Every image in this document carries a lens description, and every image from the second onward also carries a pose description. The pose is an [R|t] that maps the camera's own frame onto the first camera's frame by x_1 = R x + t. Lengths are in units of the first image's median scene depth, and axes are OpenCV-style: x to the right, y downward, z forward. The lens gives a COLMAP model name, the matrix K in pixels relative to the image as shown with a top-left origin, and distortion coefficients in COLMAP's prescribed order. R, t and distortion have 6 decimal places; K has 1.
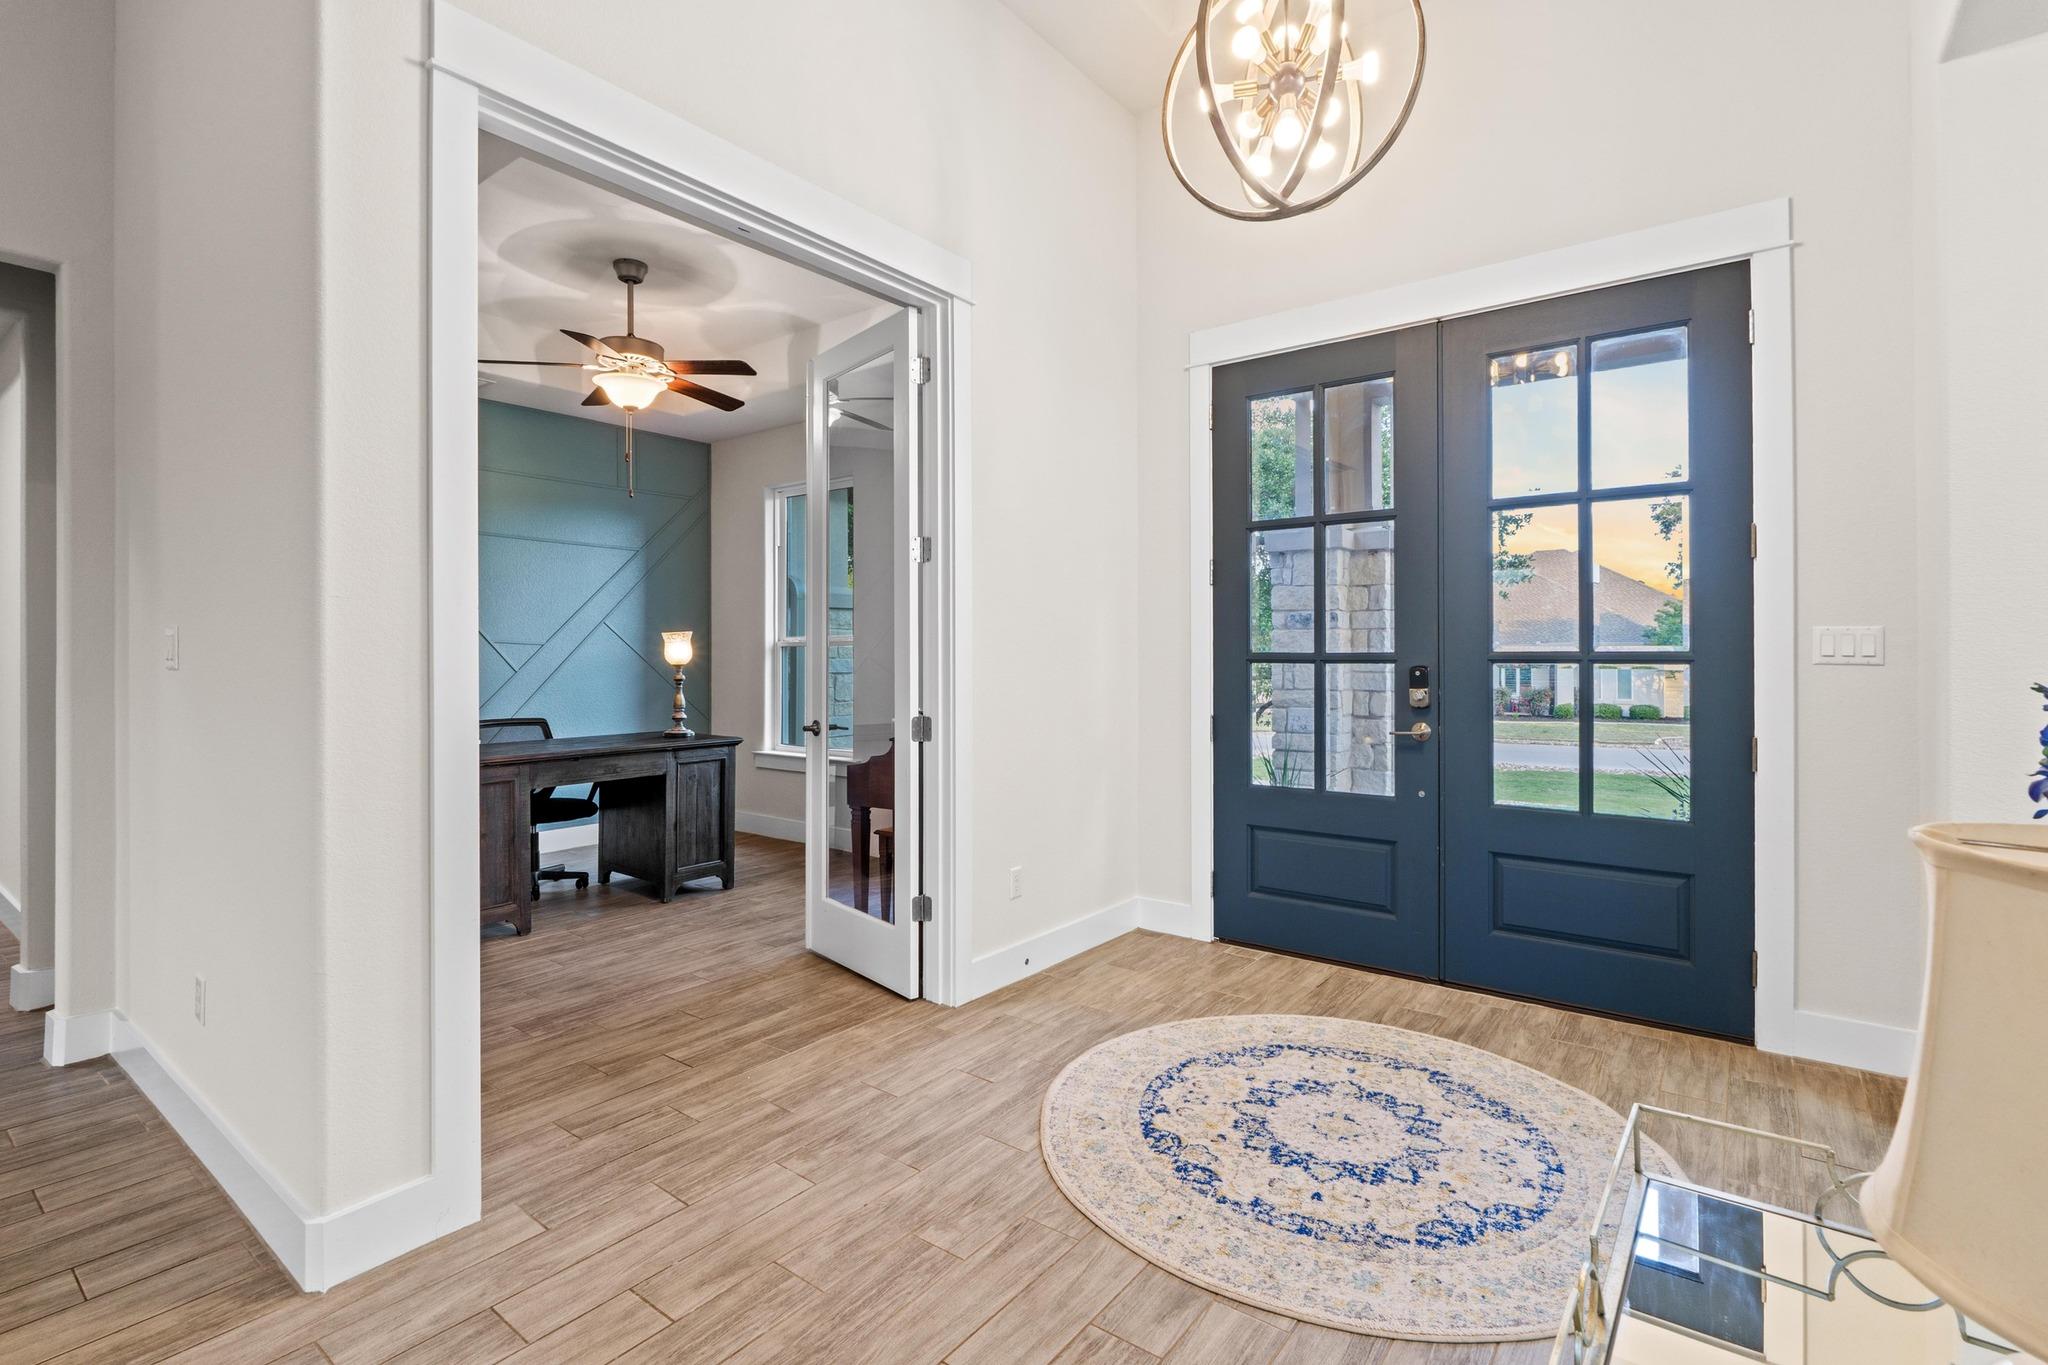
lens RADIAL K [[965.0, 0, 1022.0], [0, 965.0, 653.3], [0, 0, 1]] dist [-0.005969, -0.000430]
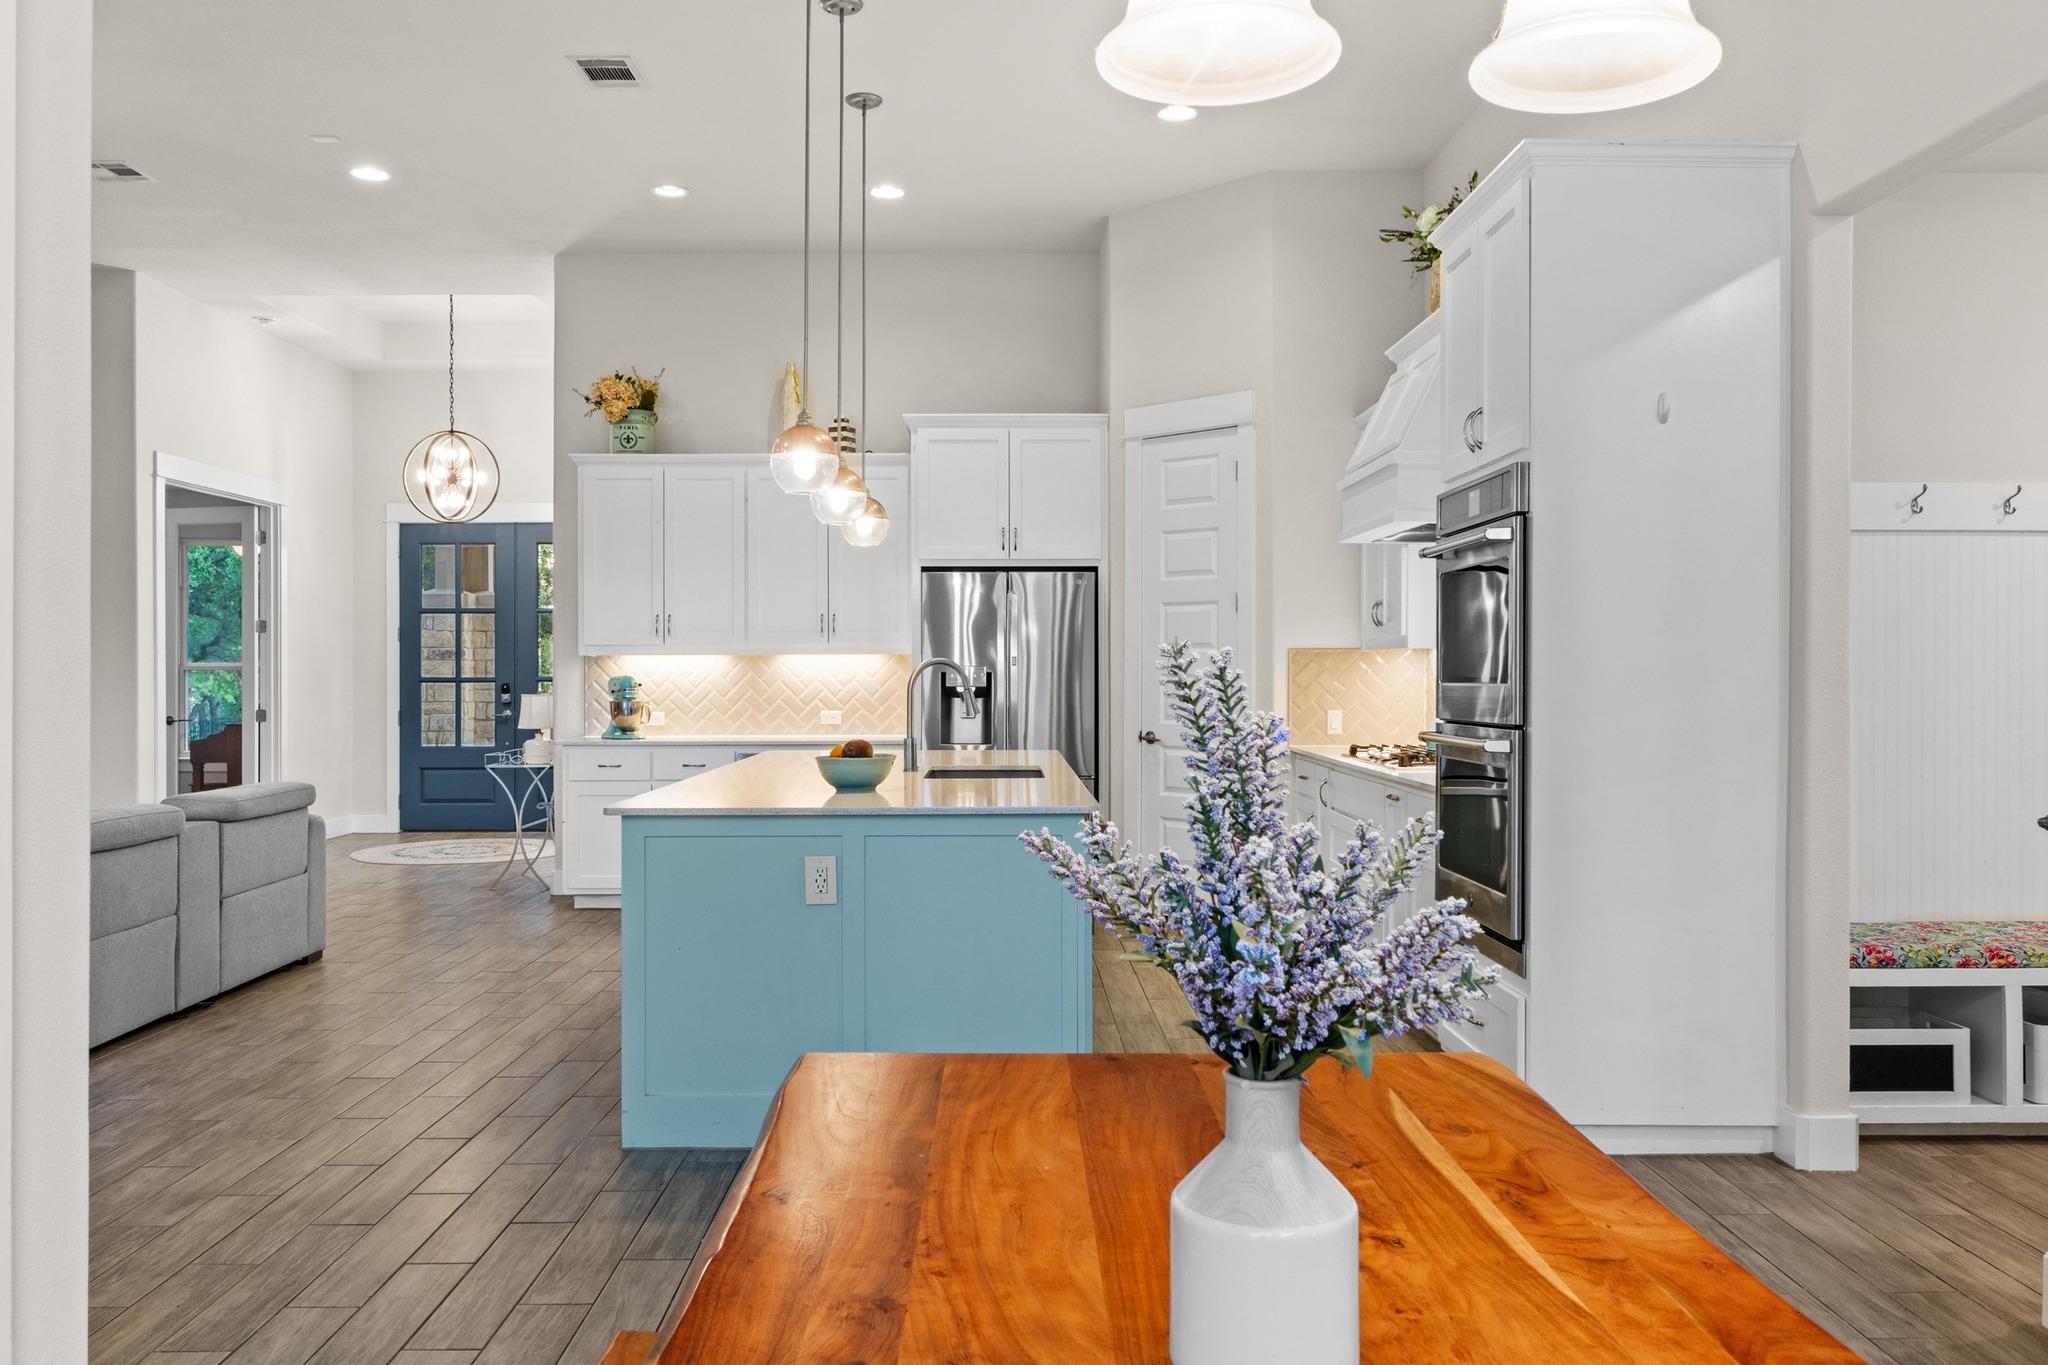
lens RADIAL K [[1565.1, 0, 1025.1], [0, 1565.1, 676.1], [0, 0, 1]] dist [-0.001162, -0.003052]
pose [[0.785392, -0.001001, 0.618998, -0.676377], [-0.000187, 0.999998, 0.001854, -0.008180], [-0.618999, -0.001572, 0.785390, -1.983002]]
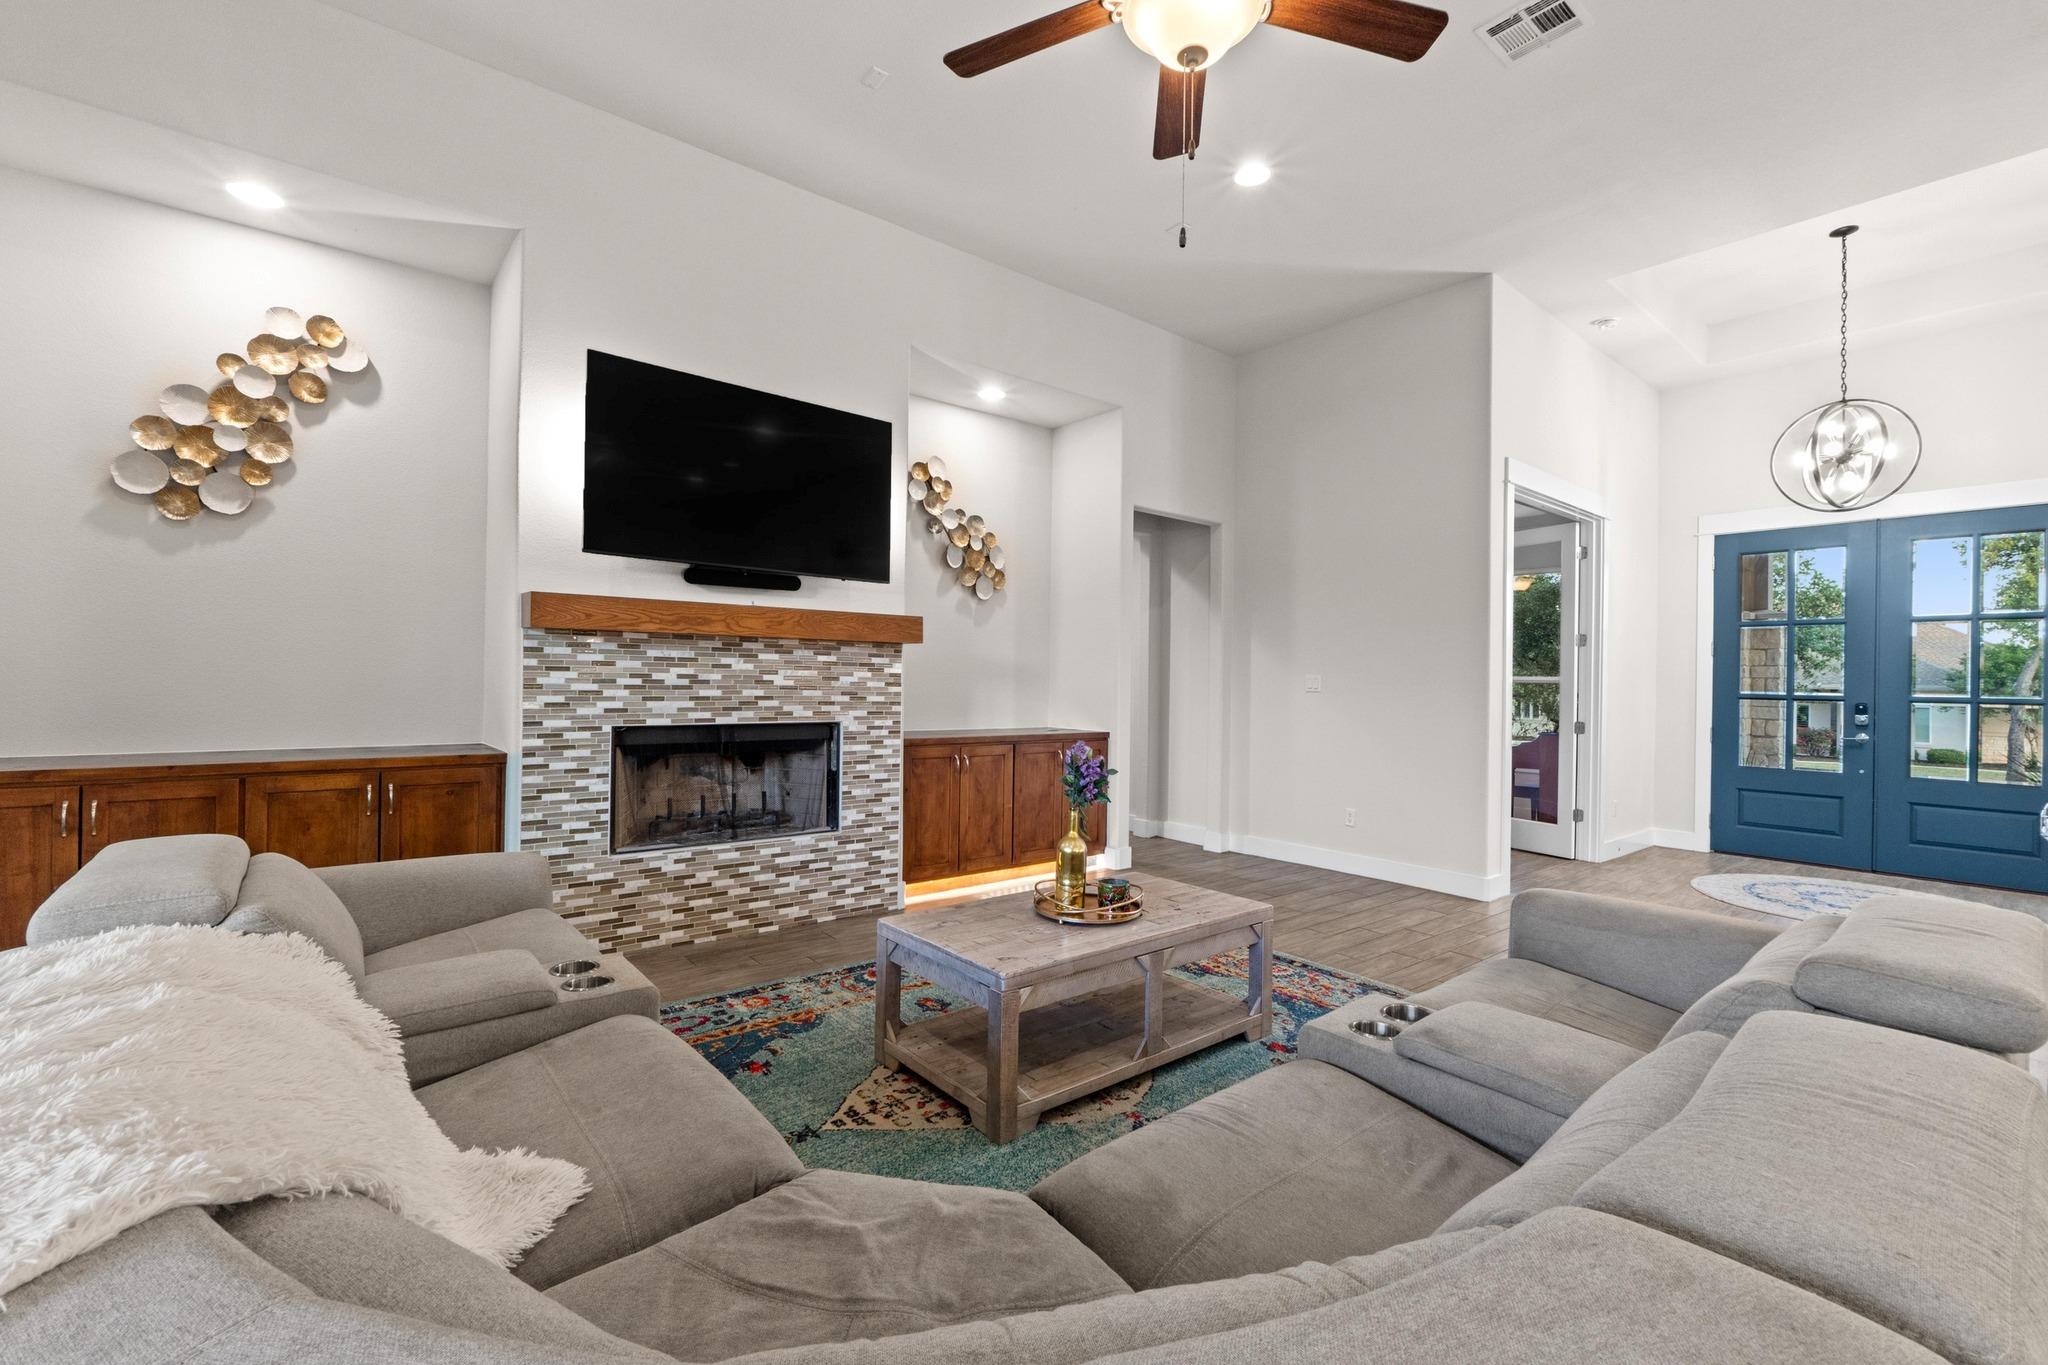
lens RADIAL K [[882.6, 0, 1014.6], [0, 882.6, 672.7], [0, 0, 1]] dist [-0.003166, -0.001059]
pose [[0.972336, 0.015918, -0.233043, -0.647352], [-0.018146, 0.999808, -0.007416, -0.002239], [0.232880, 0.011440, 0.972438, -0.854120]]
